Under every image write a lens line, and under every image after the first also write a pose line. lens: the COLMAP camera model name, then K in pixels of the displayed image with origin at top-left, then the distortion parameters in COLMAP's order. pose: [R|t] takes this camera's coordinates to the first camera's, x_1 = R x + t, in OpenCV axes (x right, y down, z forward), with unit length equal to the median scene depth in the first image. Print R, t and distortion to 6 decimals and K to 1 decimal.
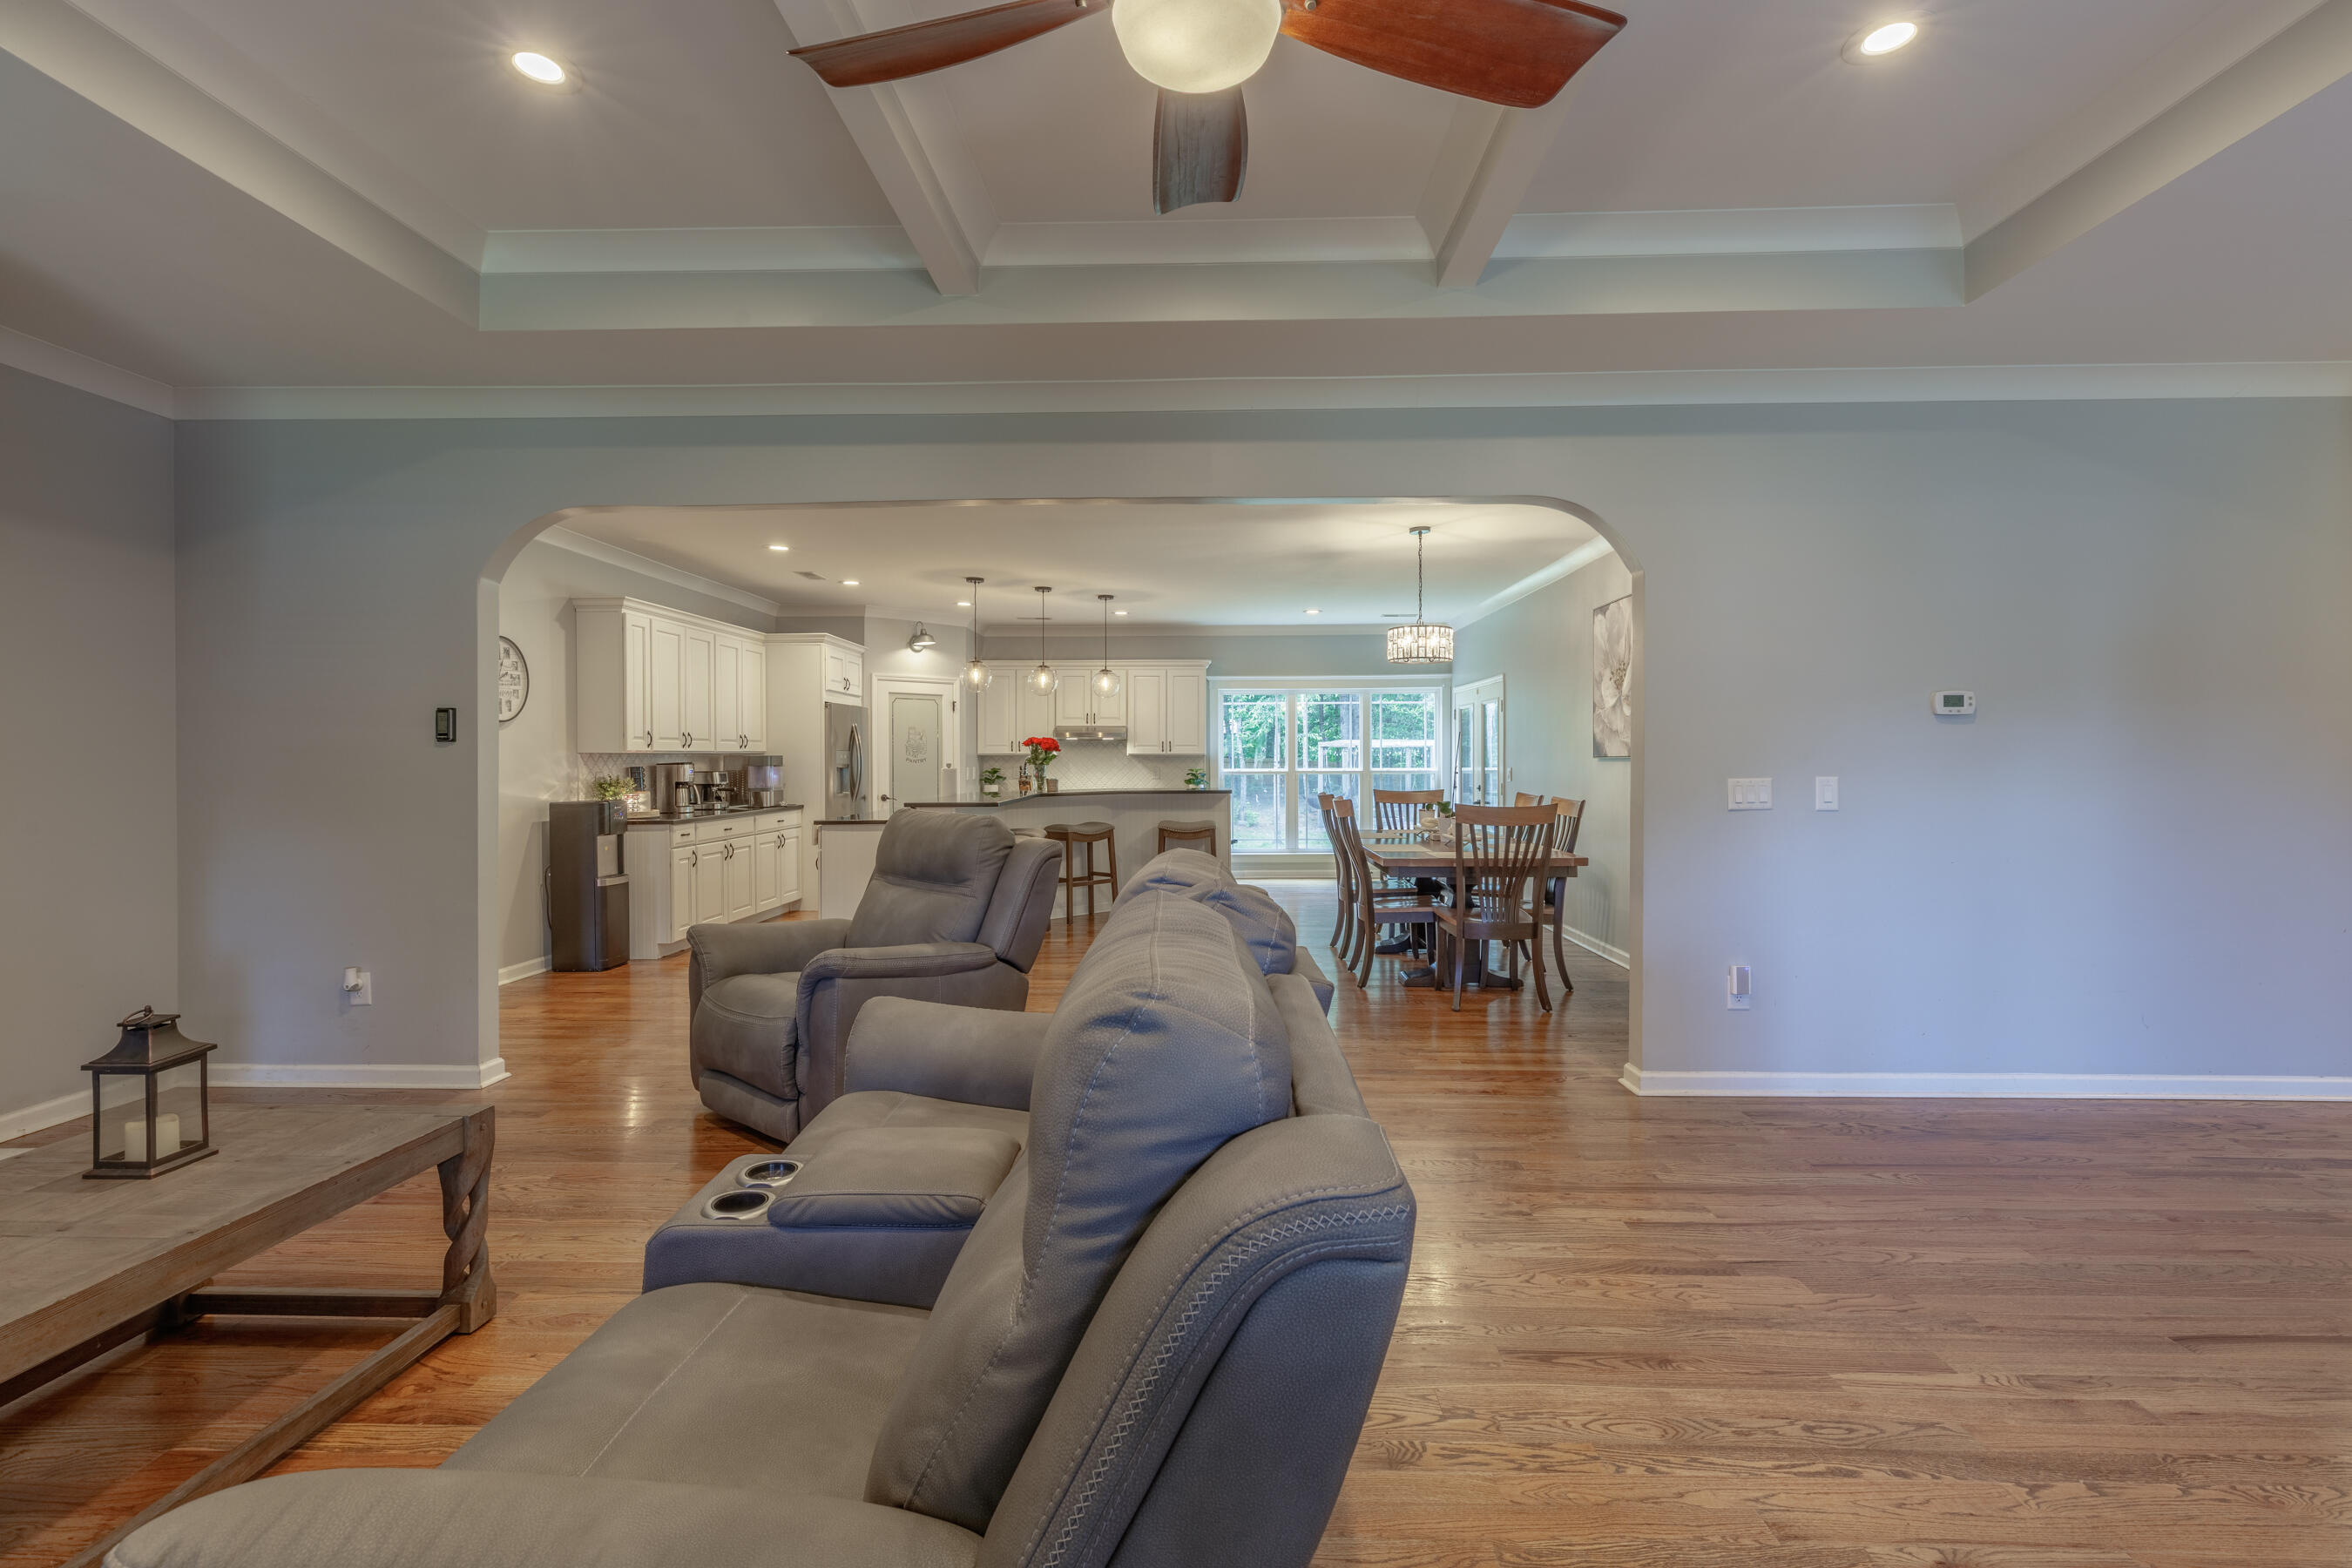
lens RADIAL K [[1050.2, 0, 1179.7], [0, 1050.2, 770.6], [0, 0, 1]] dist [0.005404, 0.000320]
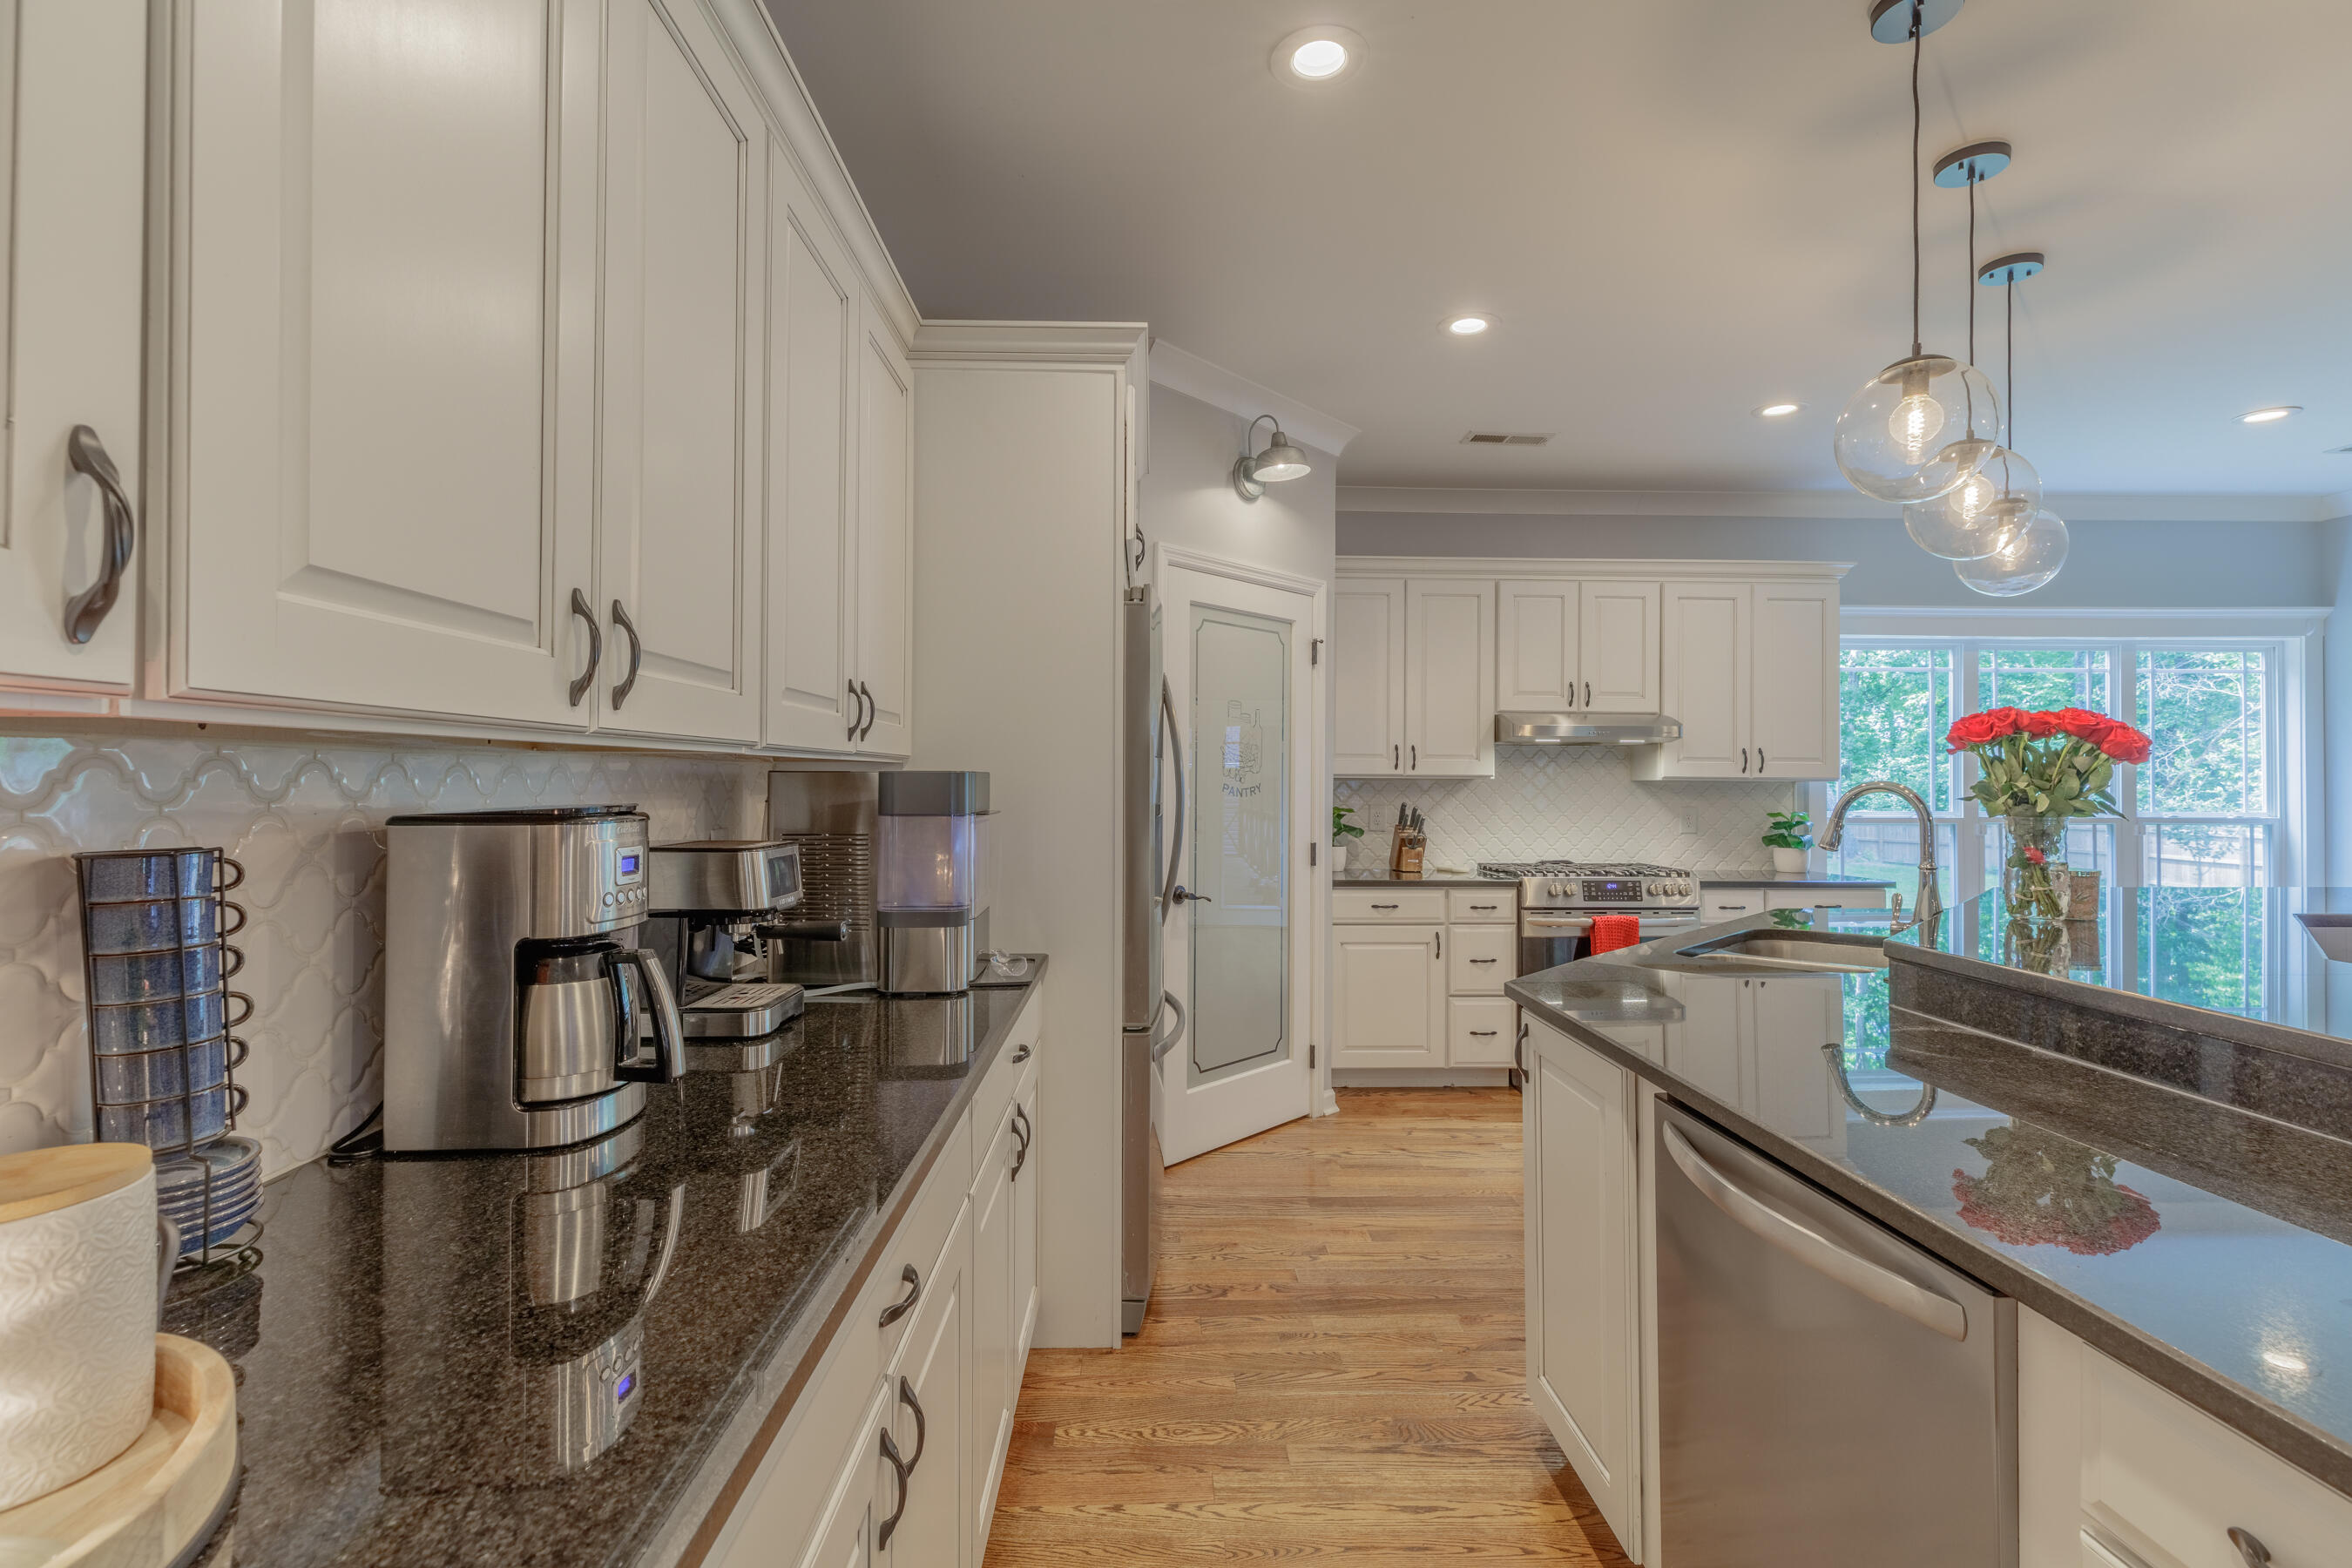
lens RADIAL K [[1050.2, 0, 1189.8], [0, 1050.2, 779.2], [0, 0, 1]] dist [0.005404, 0.000320]
pose [[0.997302, 0.005573, 0.073200, -0.392888], [-0.004325, 0.999843, -0.017197, -0.009989], [-0.073284, 0.016834, 0.997169, 0.837727]]
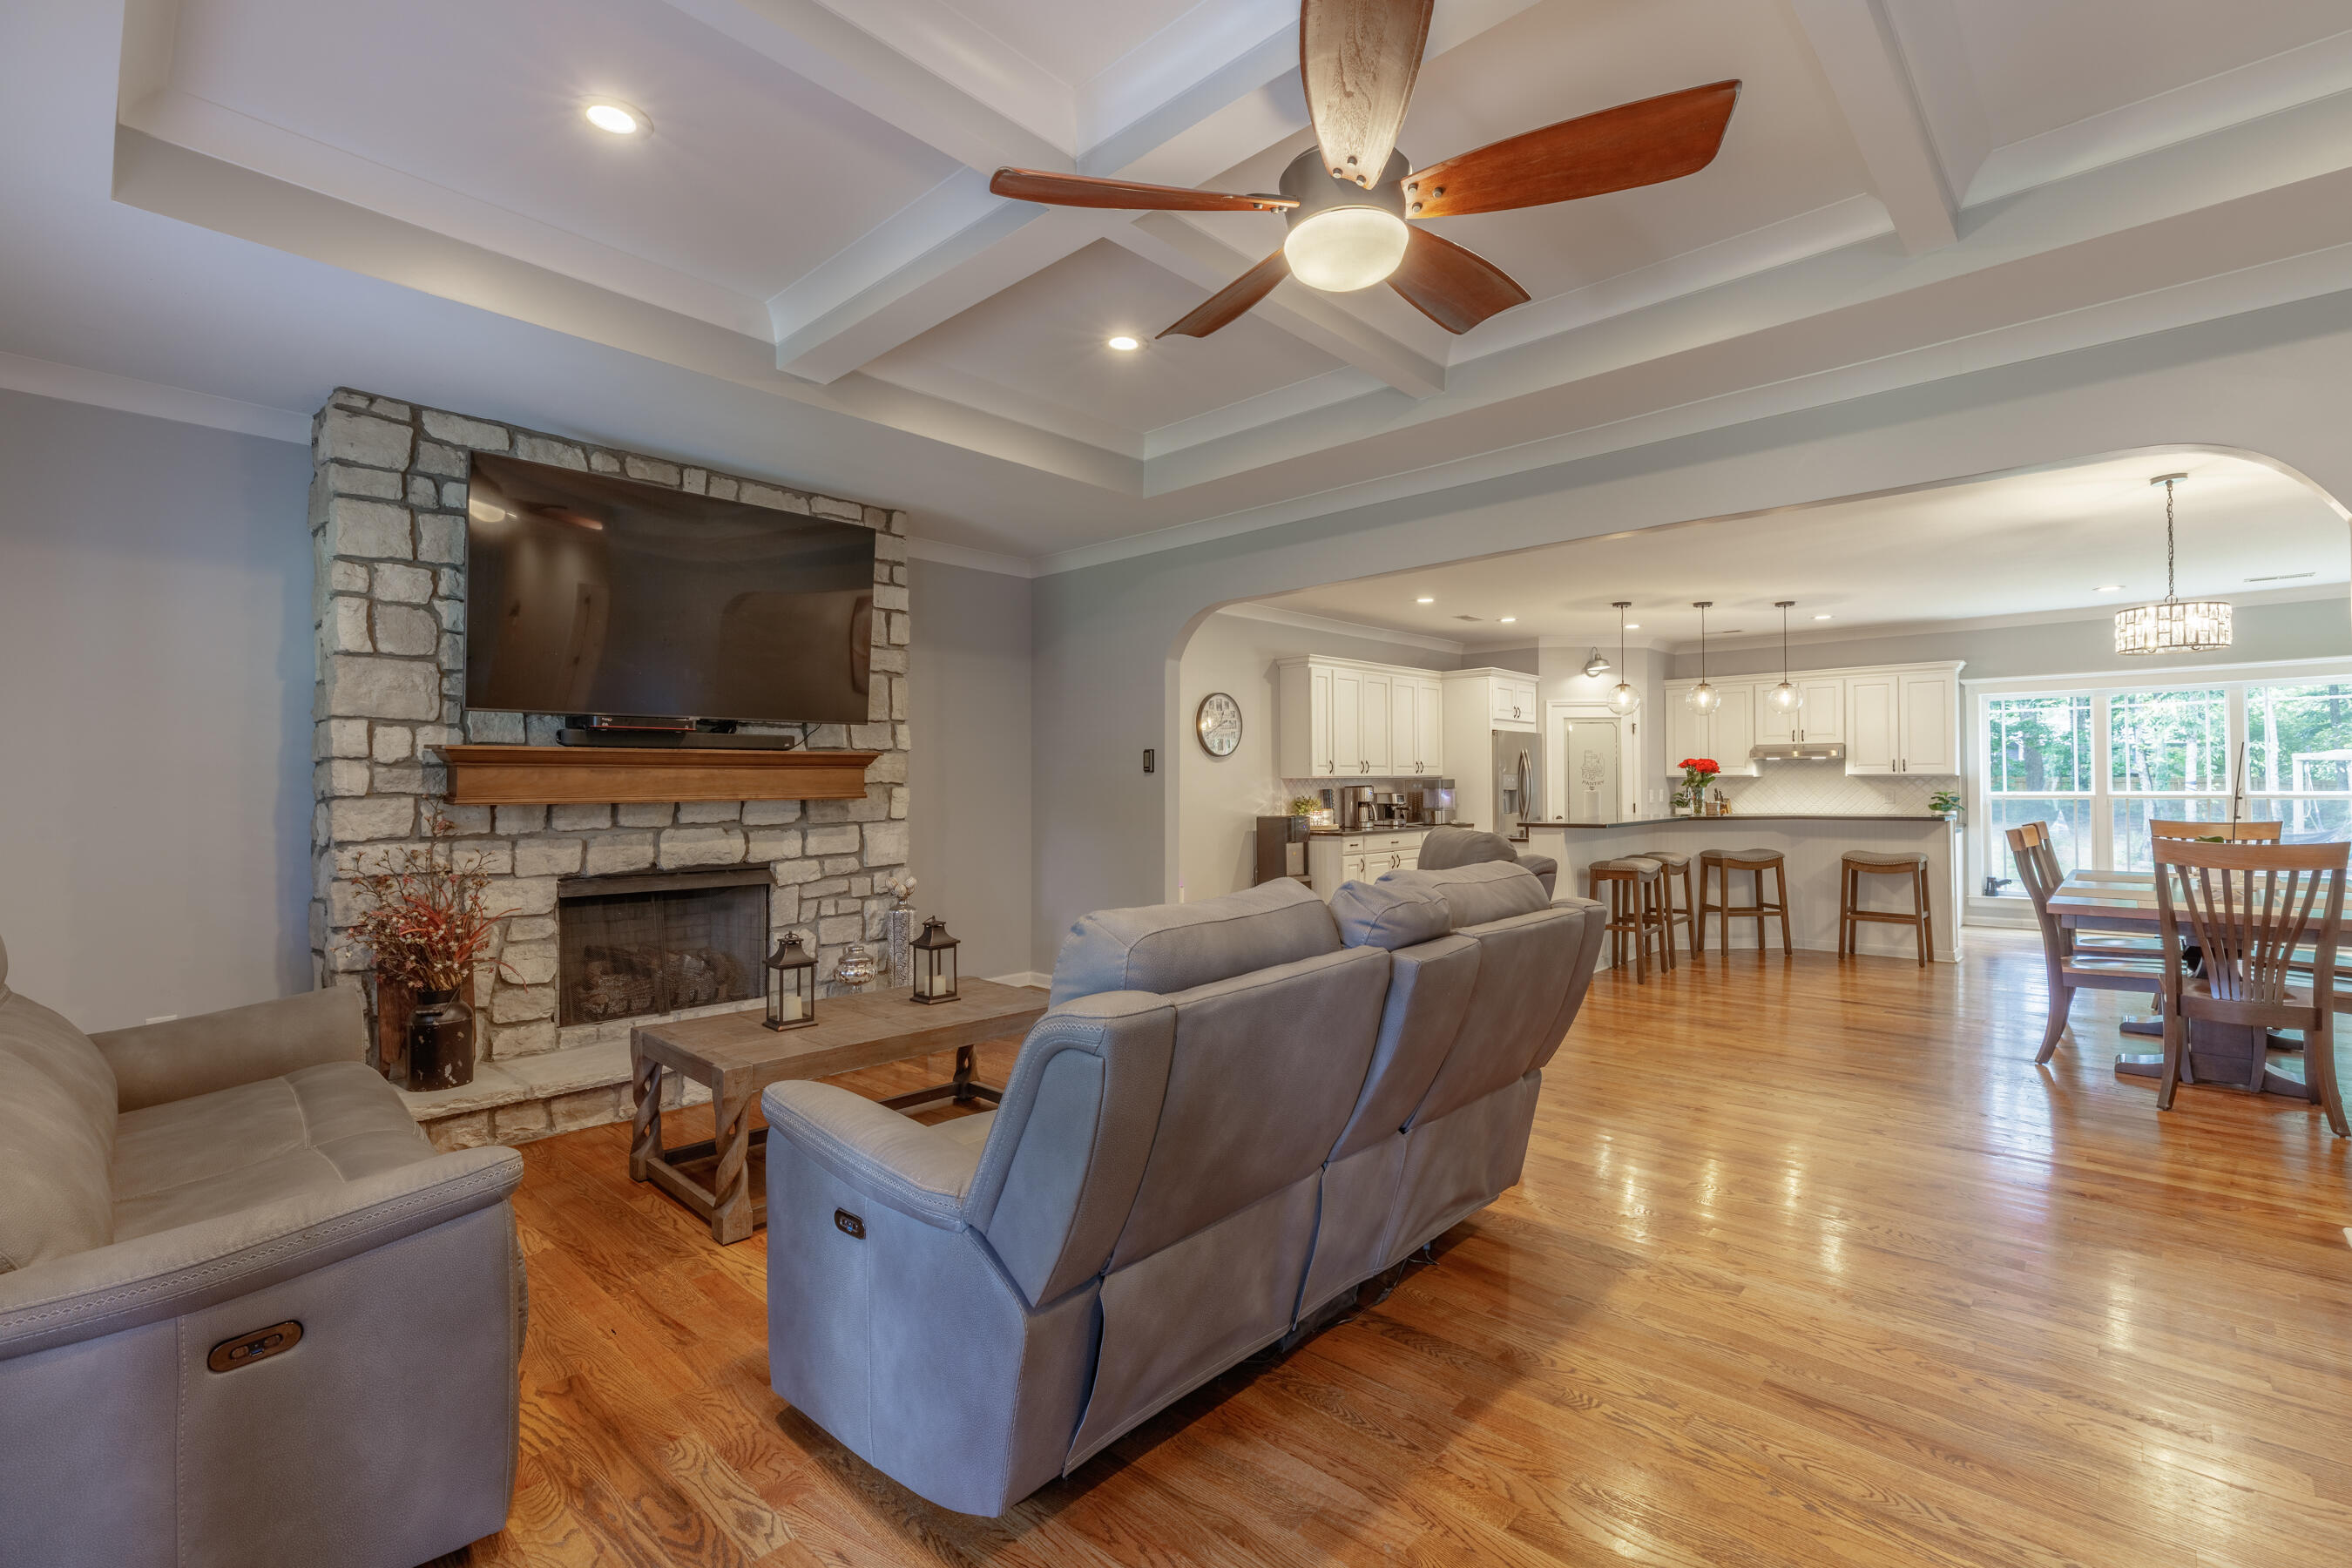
lens RADIAL K [[1050.2, 0, 1189.8], [0, 1050.2, 770.1], [0, 0, 1]] dist [0.005404, 0.000320]
pose [[0.751227, -0.011936, -0.659936, 0.170532], [-0.002055, 0.999789, -0.020421, -0.000619], [0.660041, 0.016697, 0.751044, -0.033760]]
